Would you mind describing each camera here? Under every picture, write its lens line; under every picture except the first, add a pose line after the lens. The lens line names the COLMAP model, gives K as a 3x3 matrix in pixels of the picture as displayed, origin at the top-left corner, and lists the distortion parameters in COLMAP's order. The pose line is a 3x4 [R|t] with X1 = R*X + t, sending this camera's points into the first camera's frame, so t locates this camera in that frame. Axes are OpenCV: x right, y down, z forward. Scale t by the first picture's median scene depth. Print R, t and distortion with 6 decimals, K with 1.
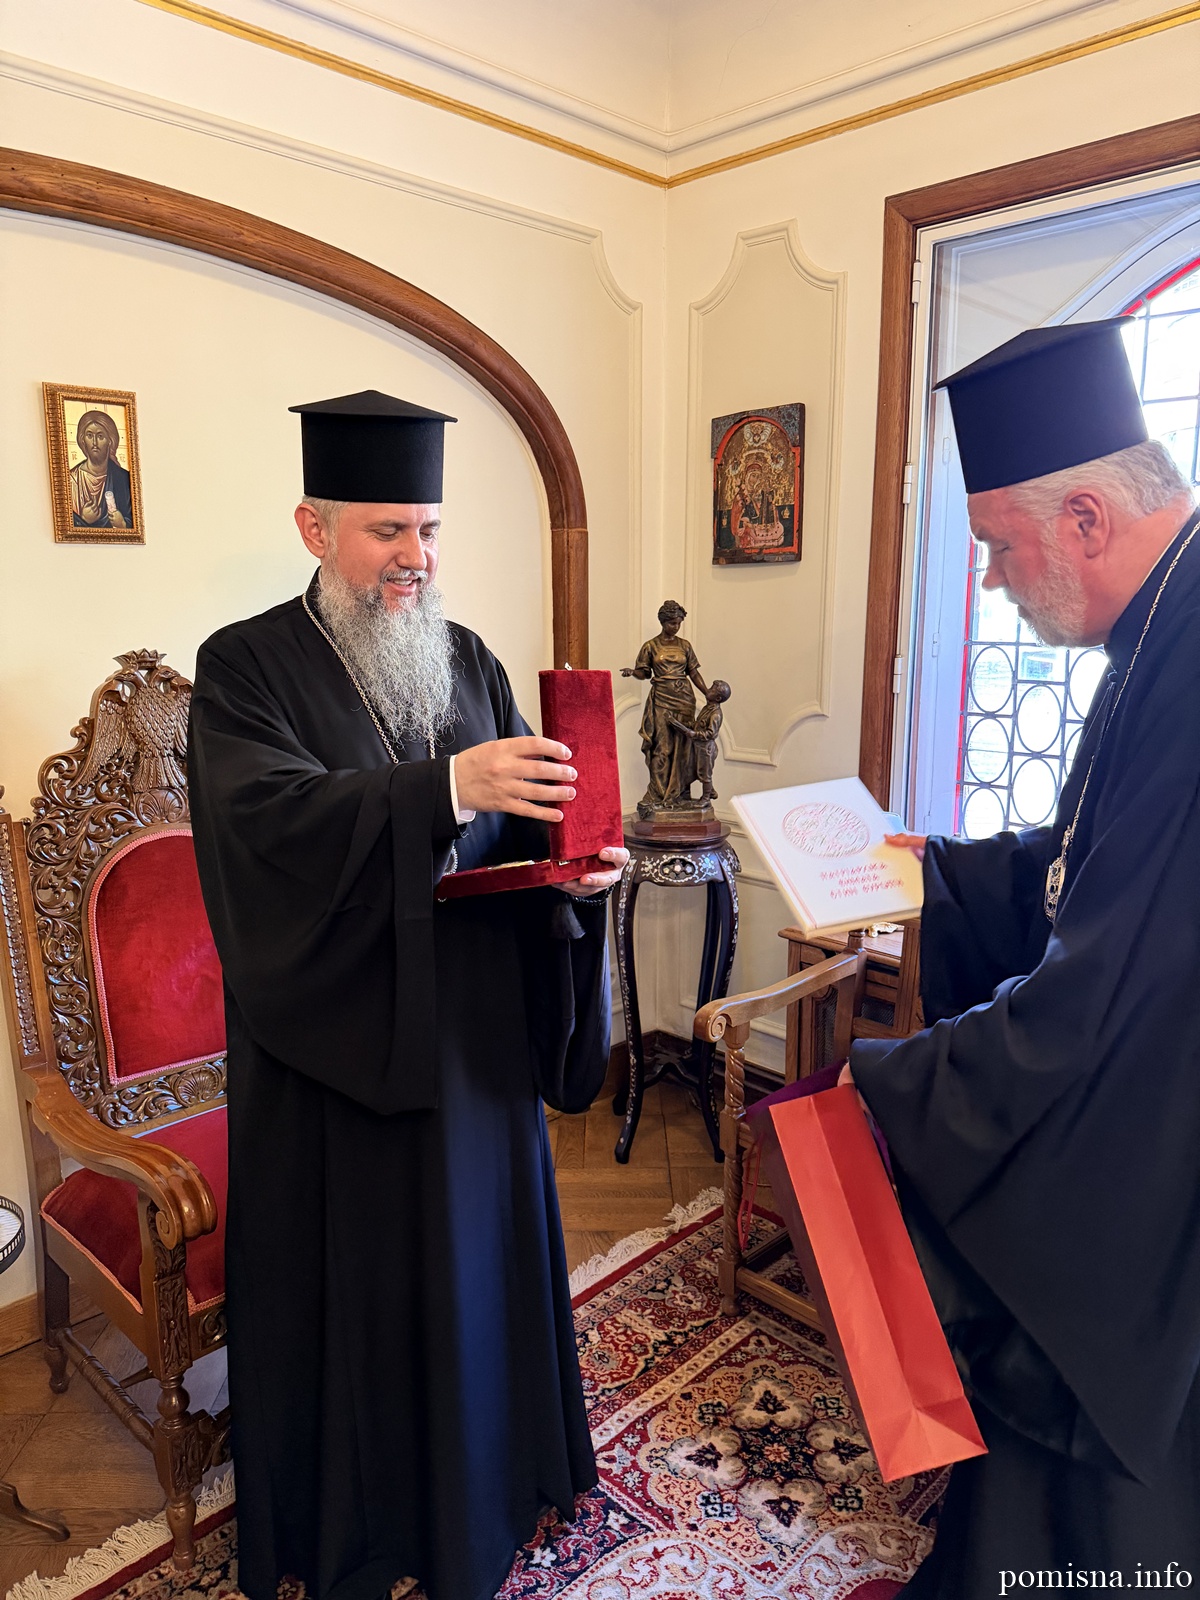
lens RADIAL K [[1119.6, 0, 600.0], [0, 1119.6, 800.0], [0, 0, 1]] dist [0.066318, -0.076851]
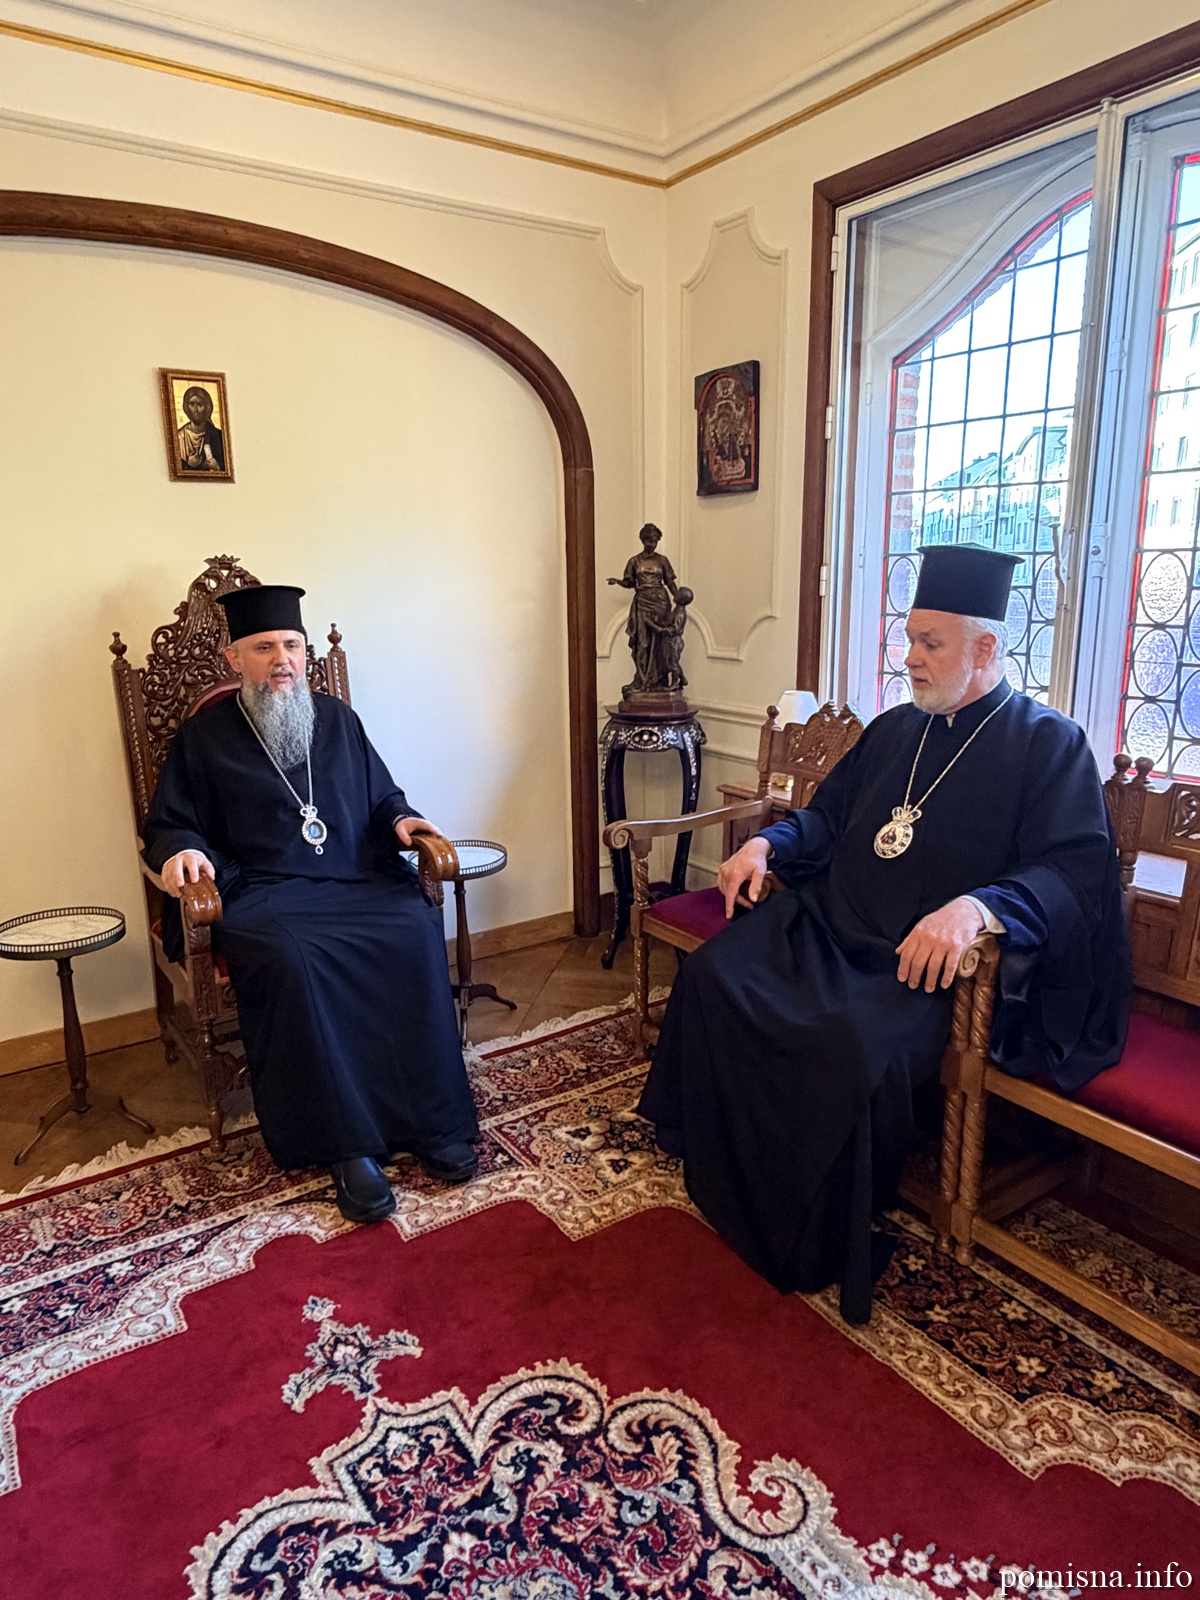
lens RADIAL K [[1013.9, 0, 600.0], [0, 1013.9, 800.0], [0, 0, 1]] dist [-0.008345, 0.046959]
pose [[0.981067, 0.032688, -0.190891, 0.259070], [-0.023686, 0.998506, 0.049250, 0.083361], [0.192216, -0.043796, 0.980375, -0.147884]]
